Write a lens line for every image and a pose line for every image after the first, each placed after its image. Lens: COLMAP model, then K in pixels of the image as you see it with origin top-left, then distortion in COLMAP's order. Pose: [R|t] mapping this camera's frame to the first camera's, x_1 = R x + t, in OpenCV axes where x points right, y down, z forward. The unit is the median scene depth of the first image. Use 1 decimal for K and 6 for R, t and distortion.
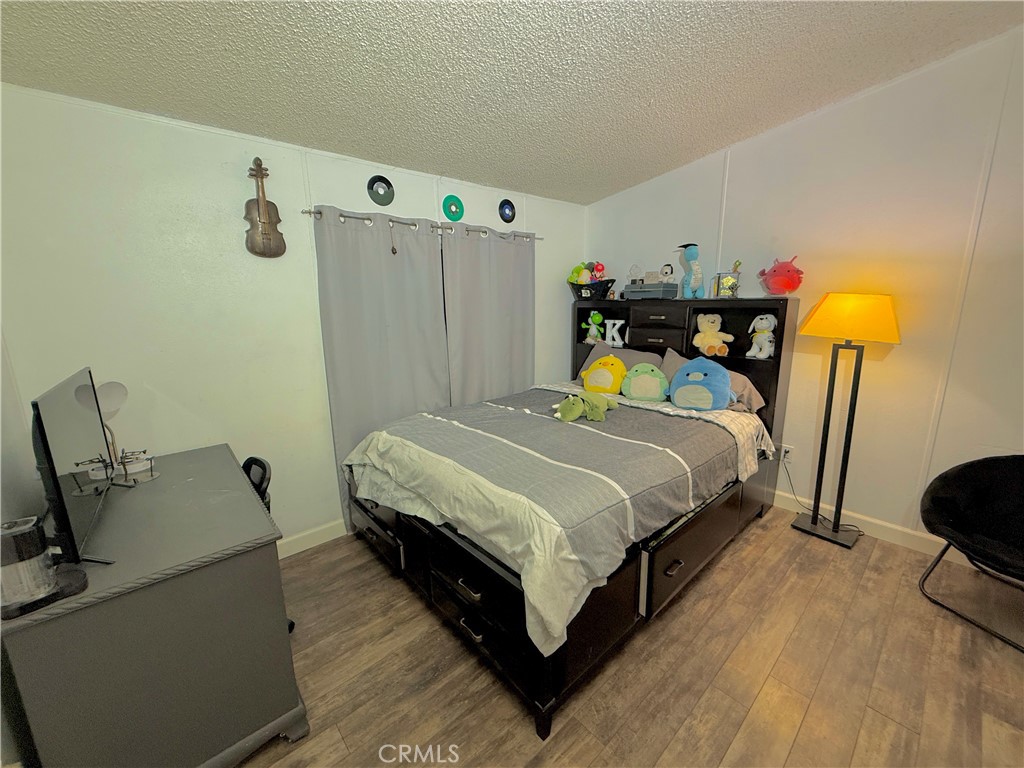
lens RADIAL K [[407.0, 0, 509.9], [0, 407.0, 384.4], [0, 0, 1]] dist [0.000466, -0.000001]
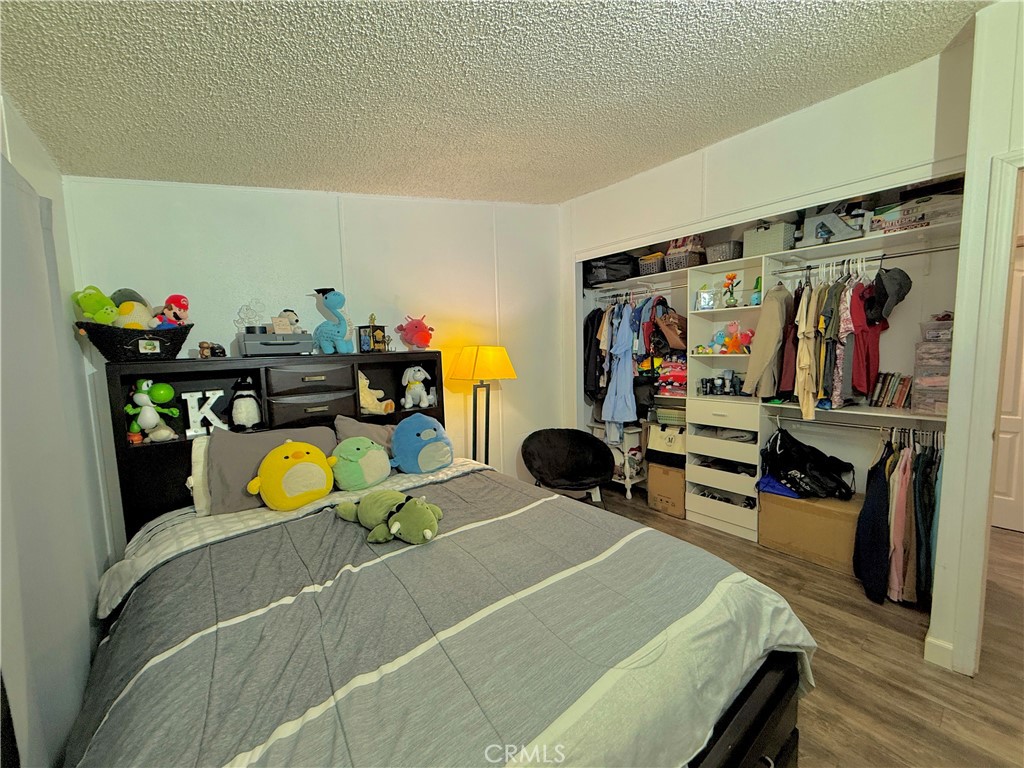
lens RADIAL K [[407.0, 0, 509.5], [0, 407.0, 382.9], [0, 0, 1]] dist [0.000466, -0.000001]
pose [[0.049466, -0.071194, 0.996235, -0.364452], [0.234531, 0.970394, 0.057703, -0.117850], [-0.970849, 0.230794, 0.064699, 0.617461]]
